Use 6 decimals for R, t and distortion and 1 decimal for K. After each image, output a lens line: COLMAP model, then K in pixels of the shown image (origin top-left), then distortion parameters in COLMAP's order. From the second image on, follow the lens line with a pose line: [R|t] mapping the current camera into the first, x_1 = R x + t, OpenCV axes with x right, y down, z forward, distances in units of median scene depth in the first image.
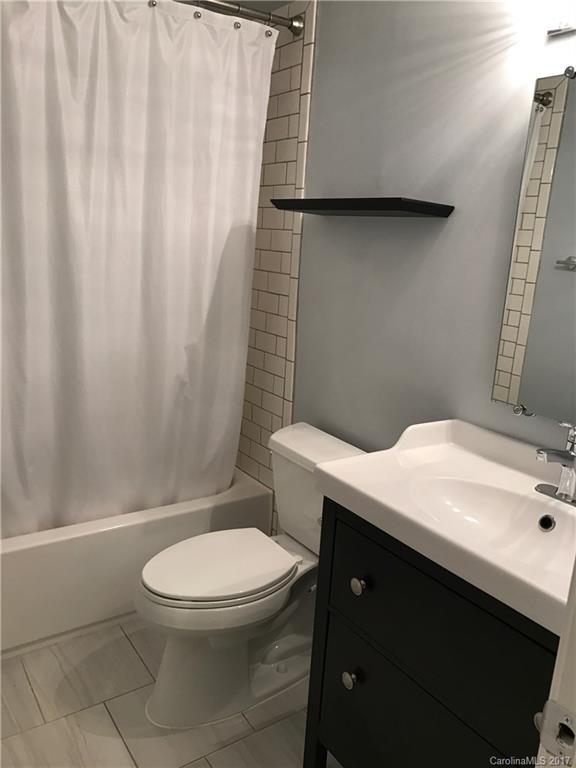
lens RADIAL K [[641.5, 0, 285.8], [0, 641.5, 371.6], [0, 0, 1]] dist [-0.009557, -0.004700]
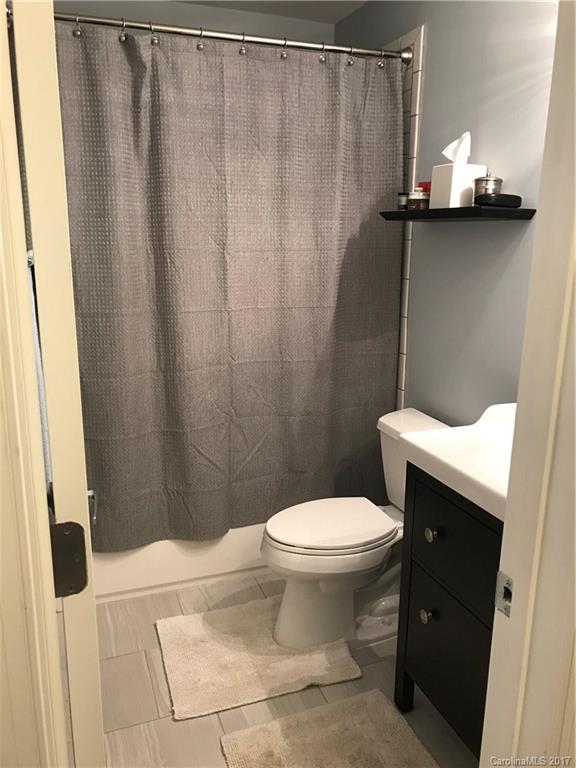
lens RADIAL K [[622.5, 0, 288.0], [0, 622.5, 384.0], [0, 0, 1]] dist [-0.003217, 0.000588]
pose [[0.969791, 0.010279, -0.243722, 0.092259], [-0.009086, 0.999941, 0.006020, 0.034890], [0.243769, -0.003624, 0.969826, -0.124771]]
